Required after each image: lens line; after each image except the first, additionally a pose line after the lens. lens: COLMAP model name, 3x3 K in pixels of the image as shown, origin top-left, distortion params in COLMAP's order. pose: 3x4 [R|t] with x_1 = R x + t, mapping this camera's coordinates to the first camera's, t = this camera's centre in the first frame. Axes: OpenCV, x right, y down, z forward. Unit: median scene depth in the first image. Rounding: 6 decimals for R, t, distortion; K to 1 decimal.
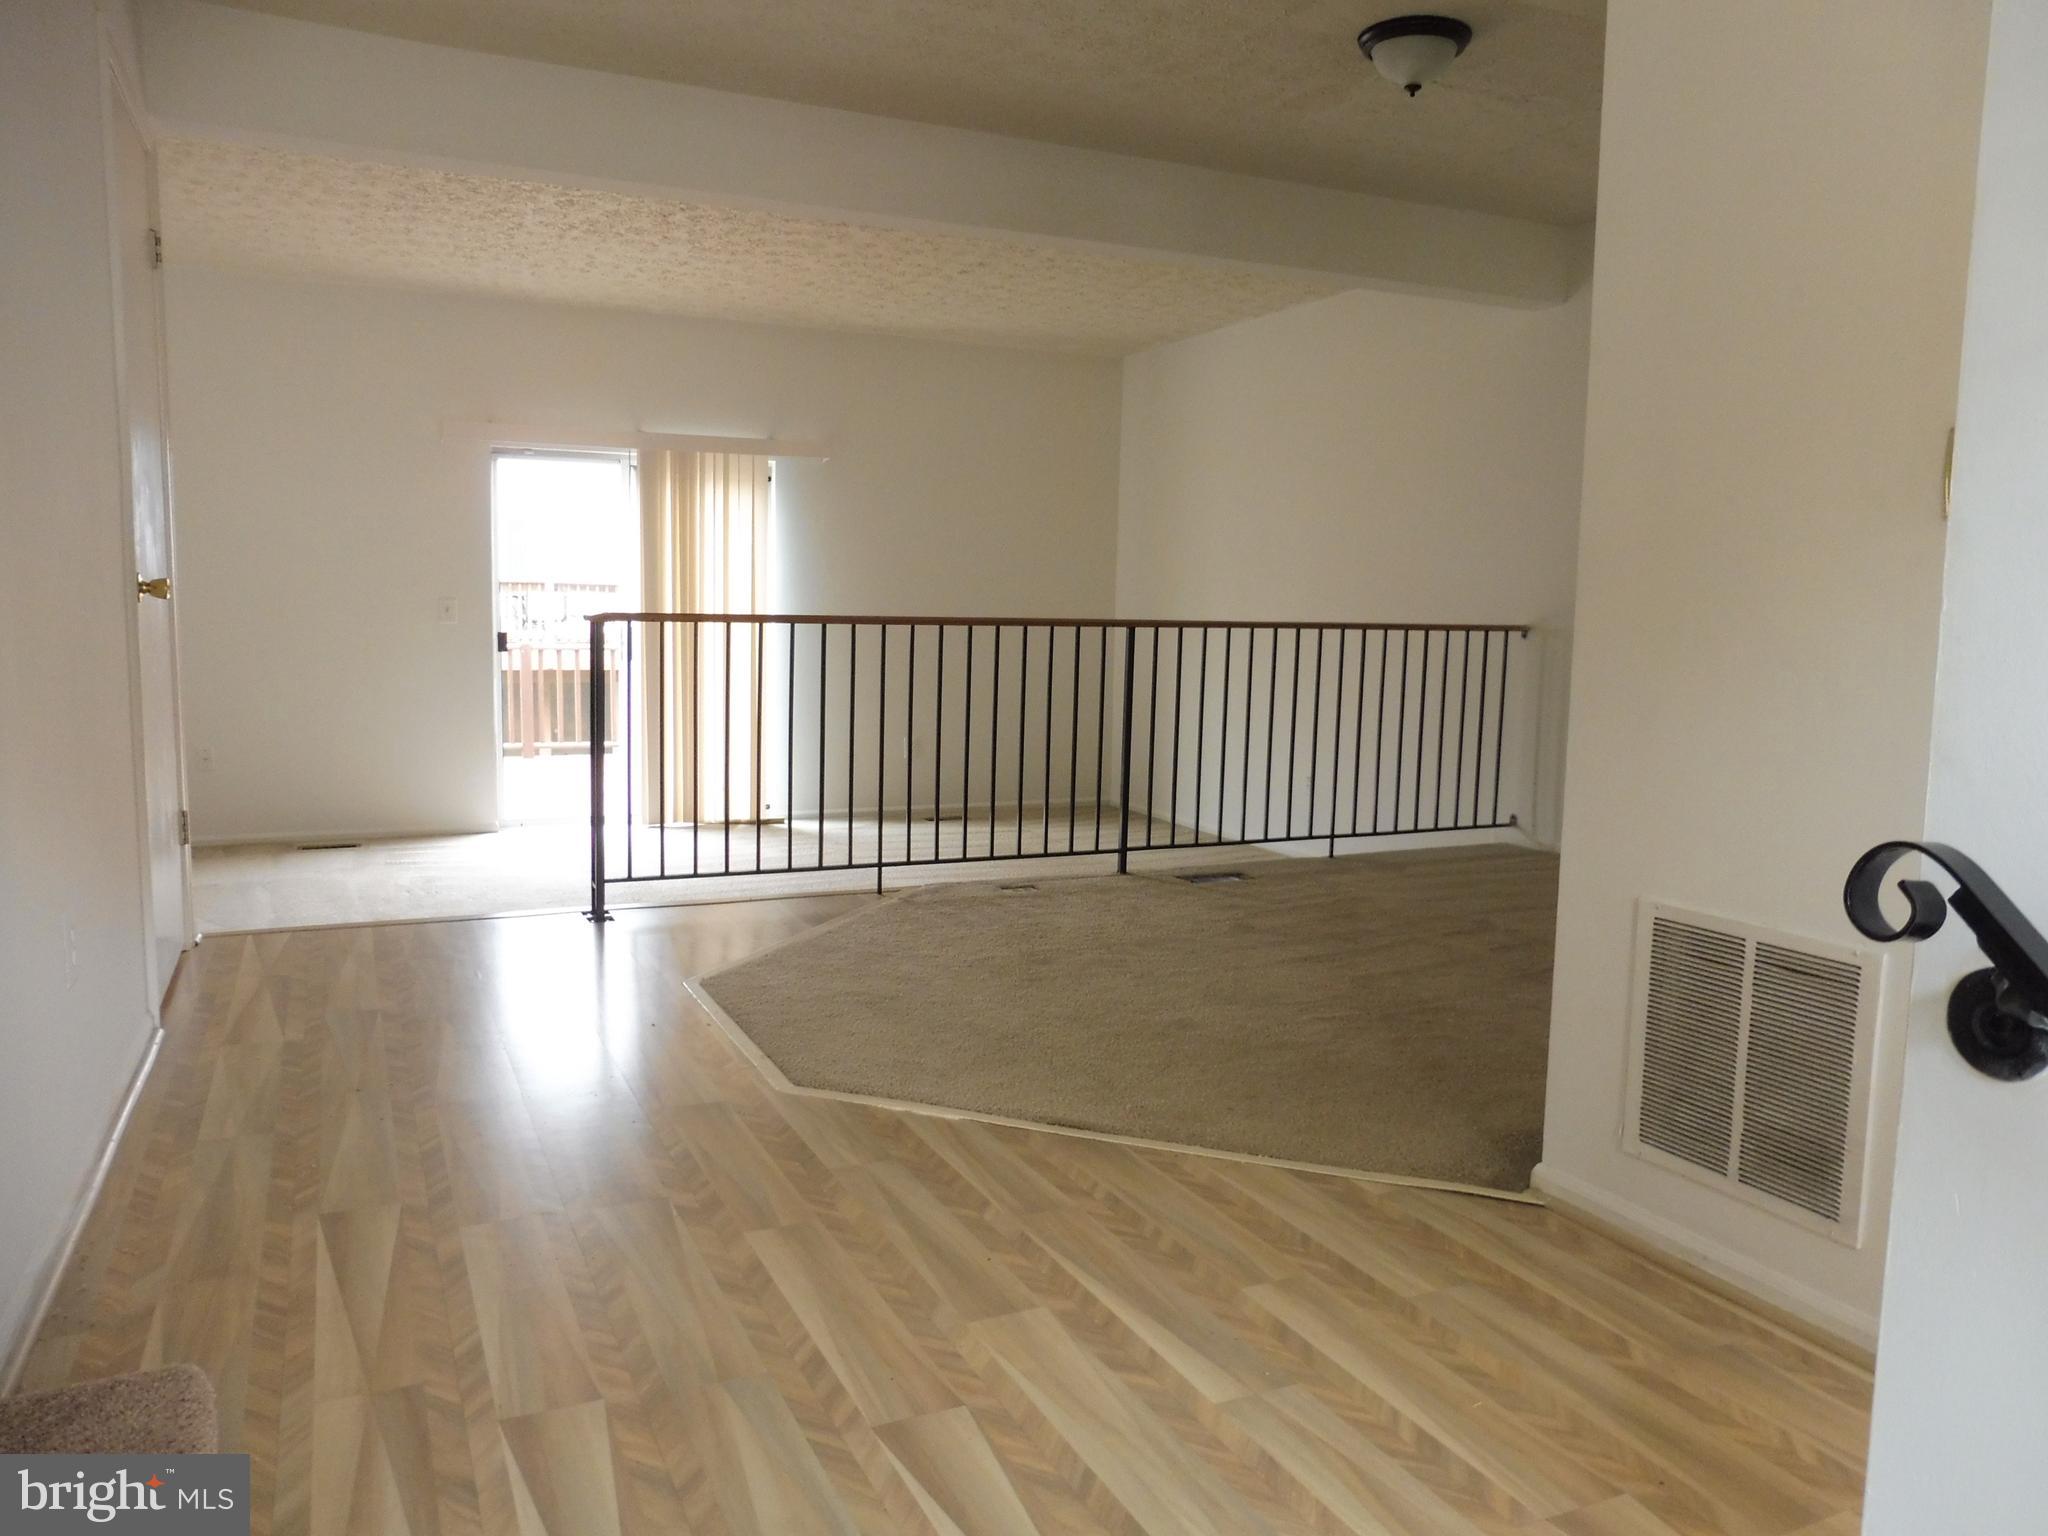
lens RADIAL K [[1438.0, 0, 1059.5], [0, 1438.0, 759.5], [0, 0, 1]] dist [-0.094862, 0.068162]
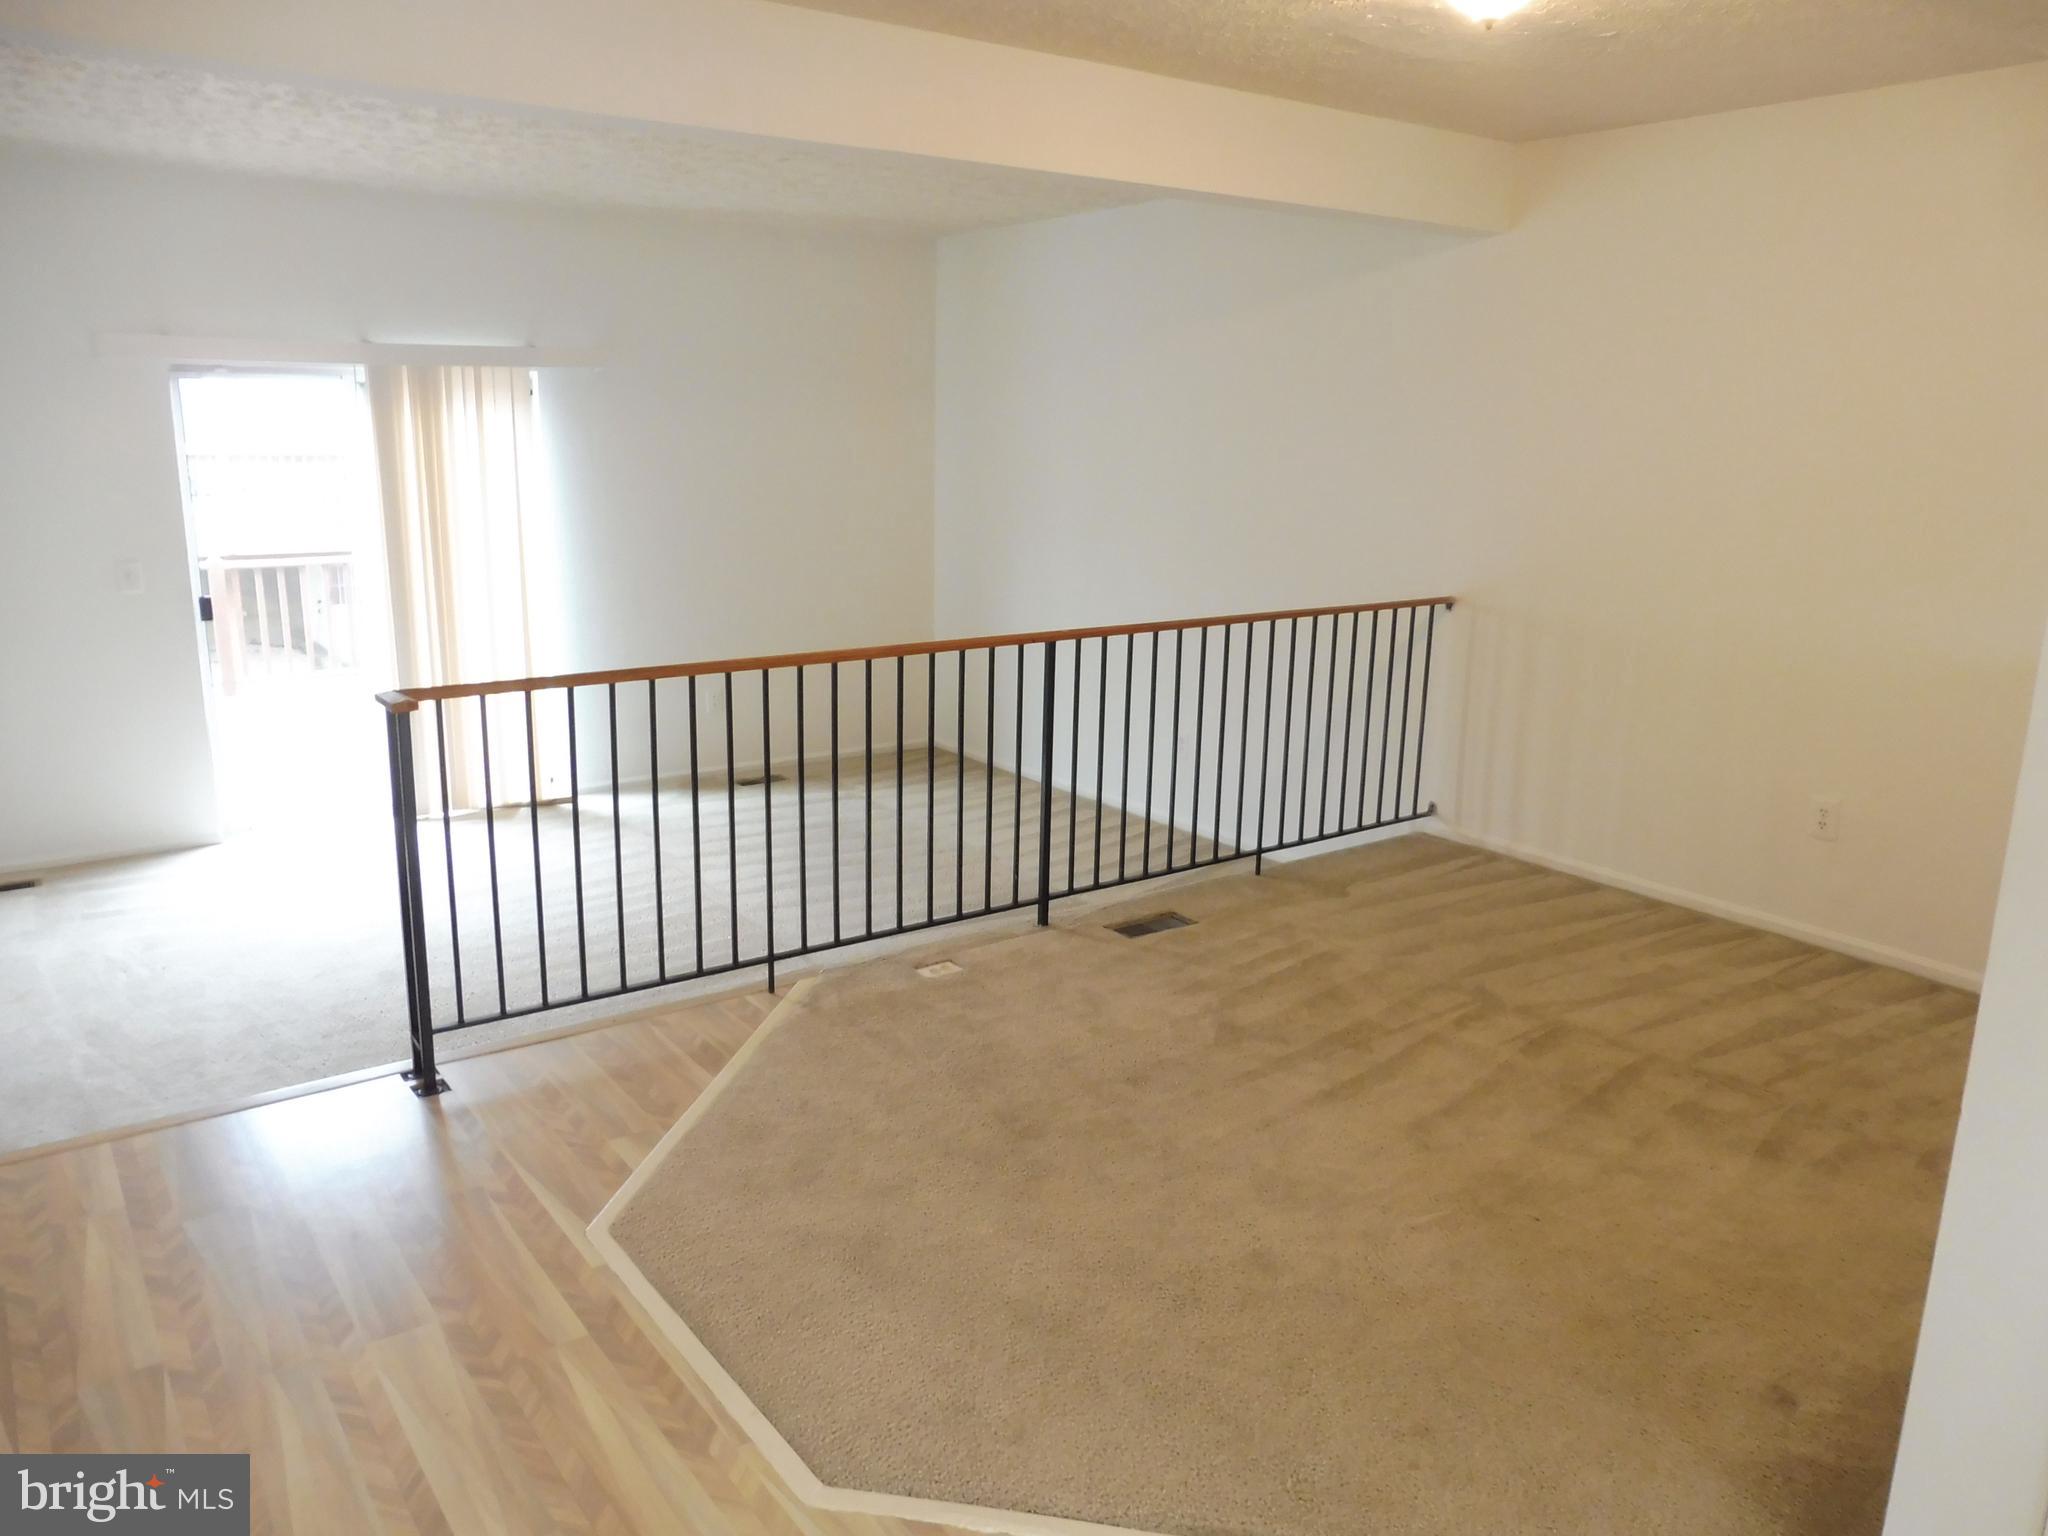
lens RADIAL K [[1438.0, 0, 1059.5], [0, 1438.0, 759.5], [0, 0, 1]] dist [-0.094862, 0.068162]
pose [[0.980966, -0.046542, 0.188519, -0.086990], [0.023305, 0.992052, 0.123652, -0.104775], [-0.192776, -0.116905, 0.974254, 0.147770]]
